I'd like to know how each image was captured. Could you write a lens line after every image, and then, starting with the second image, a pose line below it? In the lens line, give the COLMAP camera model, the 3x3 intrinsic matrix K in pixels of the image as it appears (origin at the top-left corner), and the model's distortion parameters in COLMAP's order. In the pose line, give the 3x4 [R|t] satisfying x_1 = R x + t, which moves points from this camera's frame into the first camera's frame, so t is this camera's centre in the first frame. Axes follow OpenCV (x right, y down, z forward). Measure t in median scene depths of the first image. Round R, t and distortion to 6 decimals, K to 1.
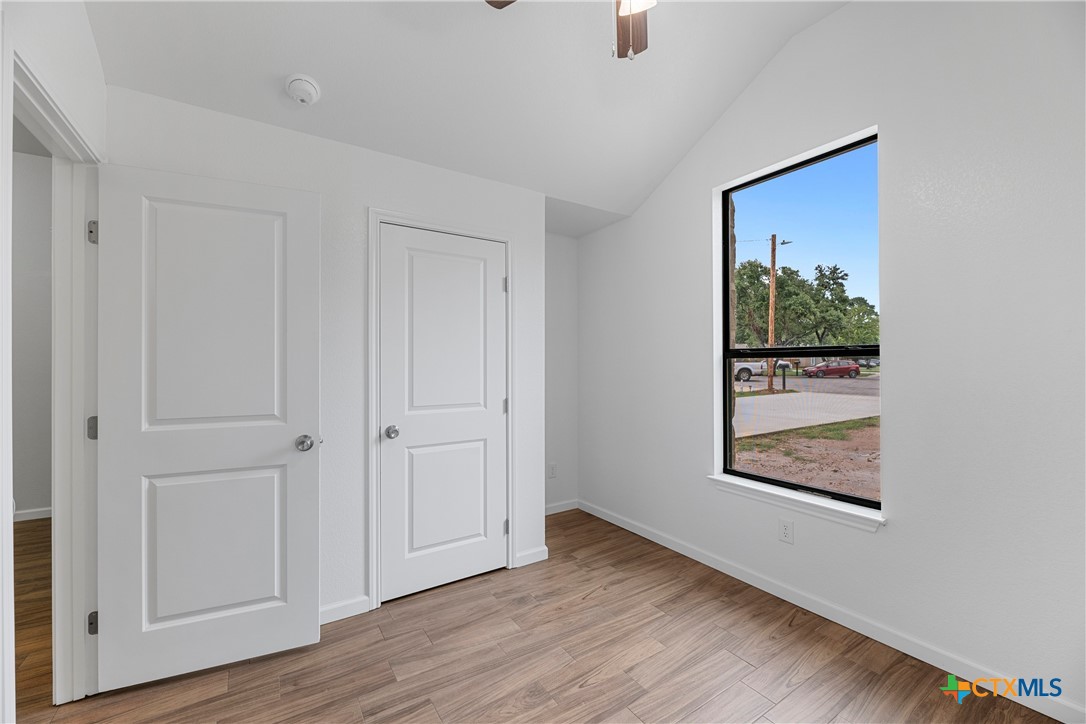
lens RADIAL K [[446.6, 0, 556.3], [0, 446.6, 365.9], [0, 0, 1]] dist [-0.001080, -0.000459]
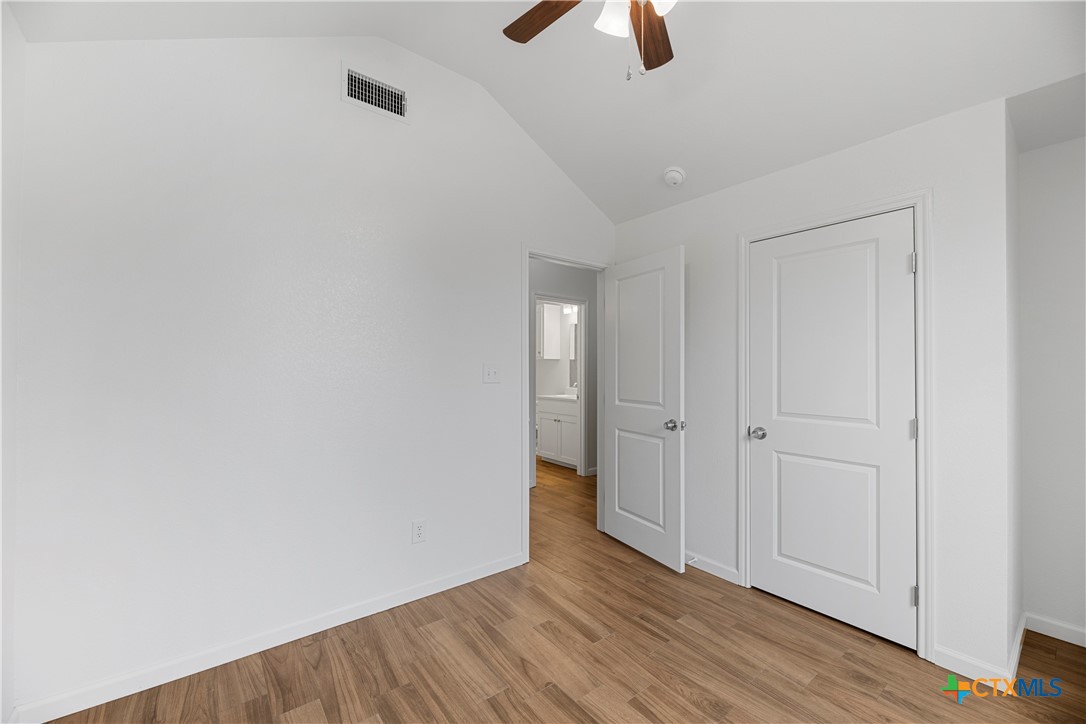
lens RADIAL K [[440.1, 0, 548.0], [0, 440.1, 367.4], [0, 0, 1]] dist [0.000823, 0.000090]
pose [[0.077262, -0.001123, -0.997010, 0.728430], [-0.011263, 0.999935, -0.002000, -0.003320], [0.996947, 0.011383, 0.077244, 0.451724]]
